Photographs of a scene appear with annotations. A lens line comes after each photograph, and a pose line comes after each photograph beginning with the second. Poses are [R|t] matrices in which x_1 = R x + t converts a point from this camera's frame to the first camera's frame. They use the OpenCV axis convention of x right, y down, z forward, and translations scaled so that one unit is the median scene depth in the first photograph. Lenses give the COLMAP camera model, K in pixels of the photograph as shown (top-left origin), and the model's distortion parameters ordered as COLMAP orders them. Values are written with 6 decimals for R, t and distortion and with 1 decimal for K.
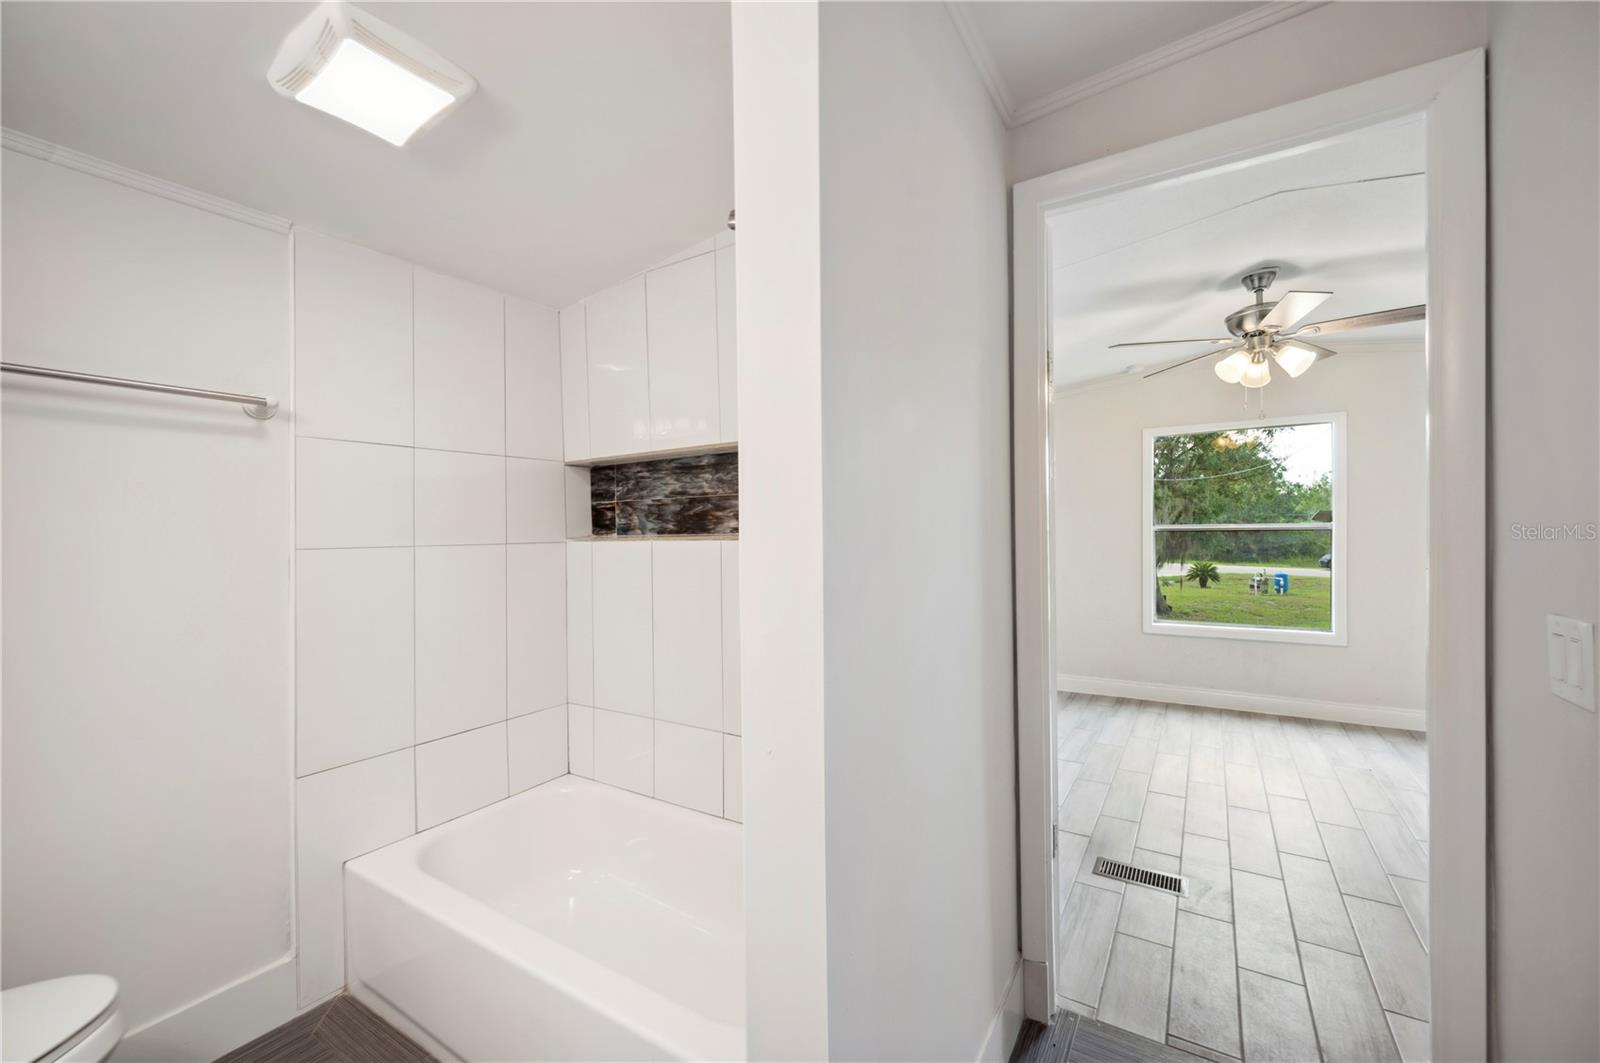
lens RADIAL K [[635.2, 0, 802.6], [0, 635.2, 536.6], [0, 0, 1]] dist [-0.001287, -0.000093]
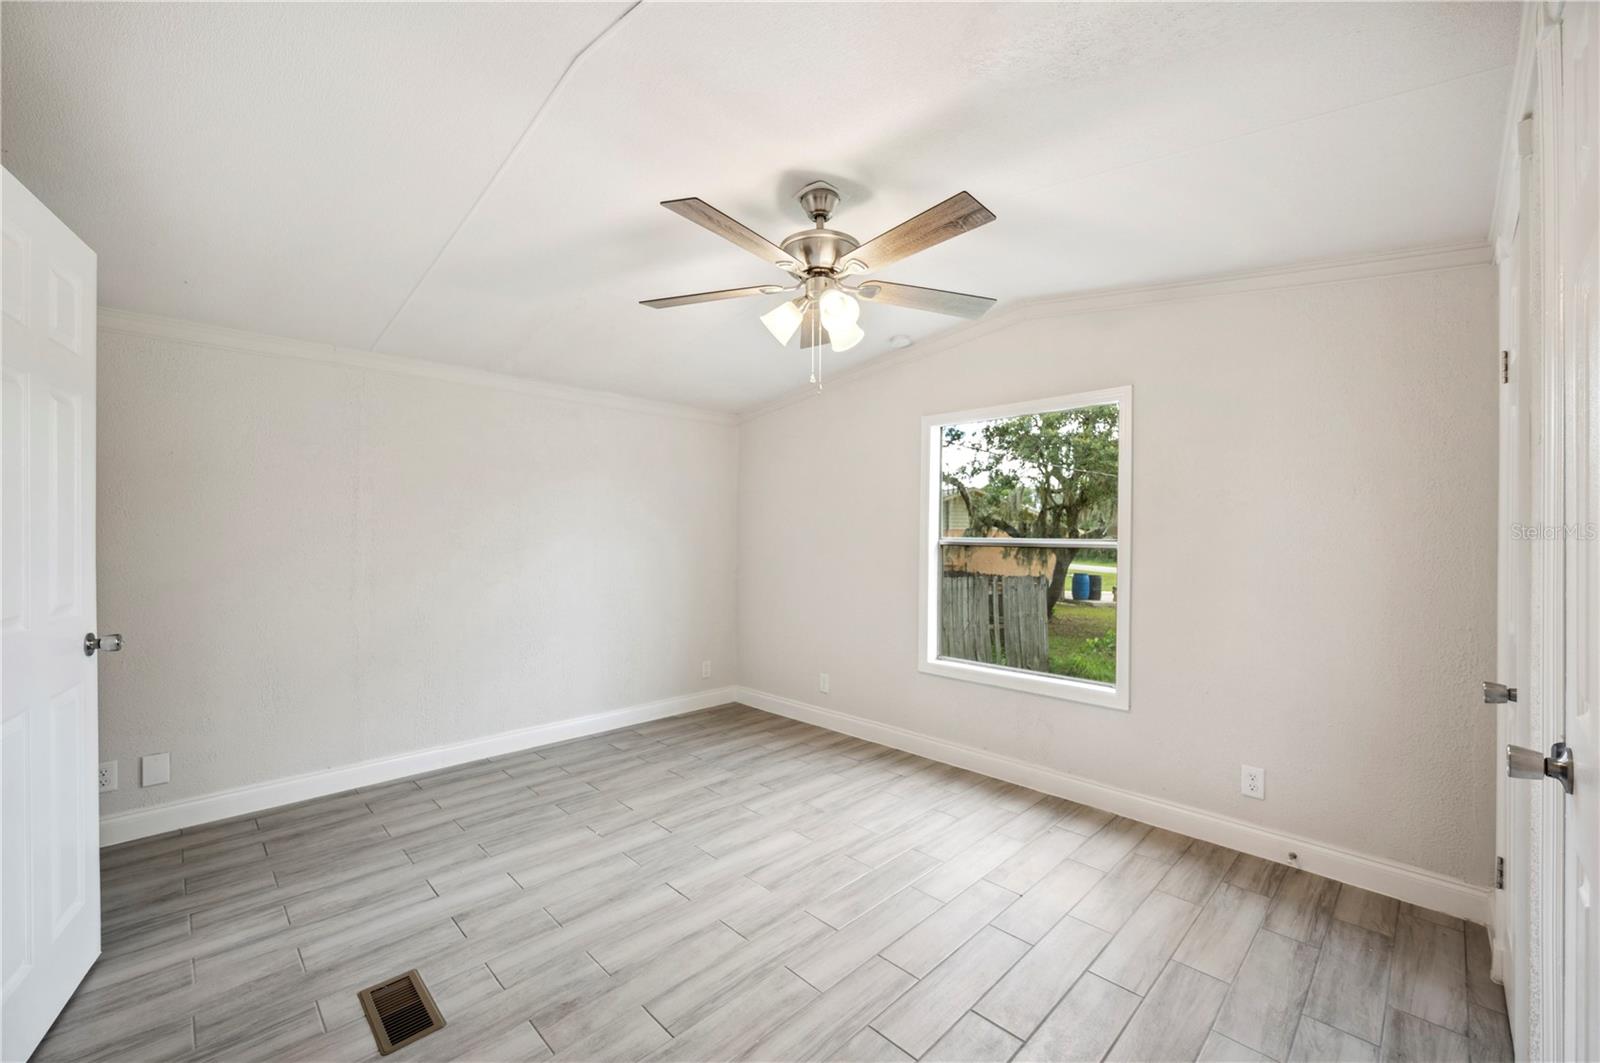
lens RADIAL K [[635.2, 0, 802.6], [0, 635.2, 536.6], [0, 0, 1]] dist [-0.001287, -0.000093]
pose [[0.974349, 0.023045, -0.223861, 0.690168], [-0.023660, 0.999720, -0.000066, -0.016698], [0.223797, 0.005361, 0.974621, 0.229822]]
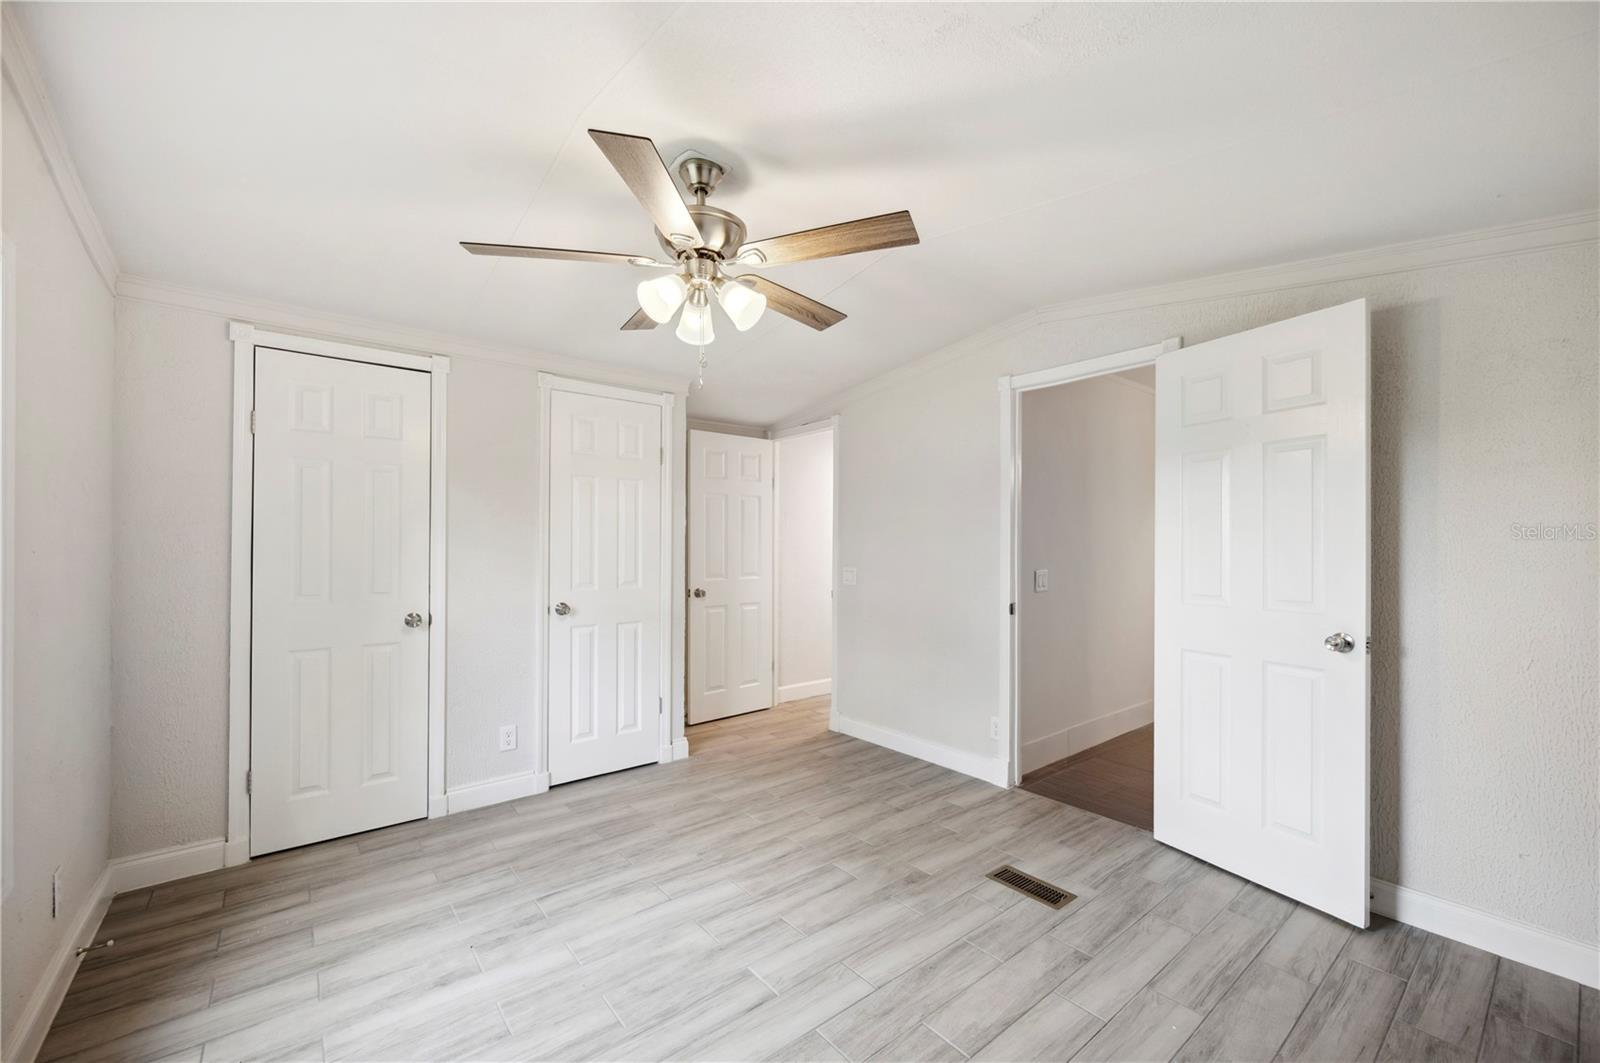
lens RADIAL K [[635.2, 0, 802.6], [0, 635.2, 536.6], [0, 0, 1]] dist [-0.001287, -0.000093]
pose [[-0.947053, 0.017382, 0.320606, 0.326459], [0.016165, 0.999848, -0.006454, -0.020734], [-0.320669, -0.000930, -0.947191, 1.269351]]
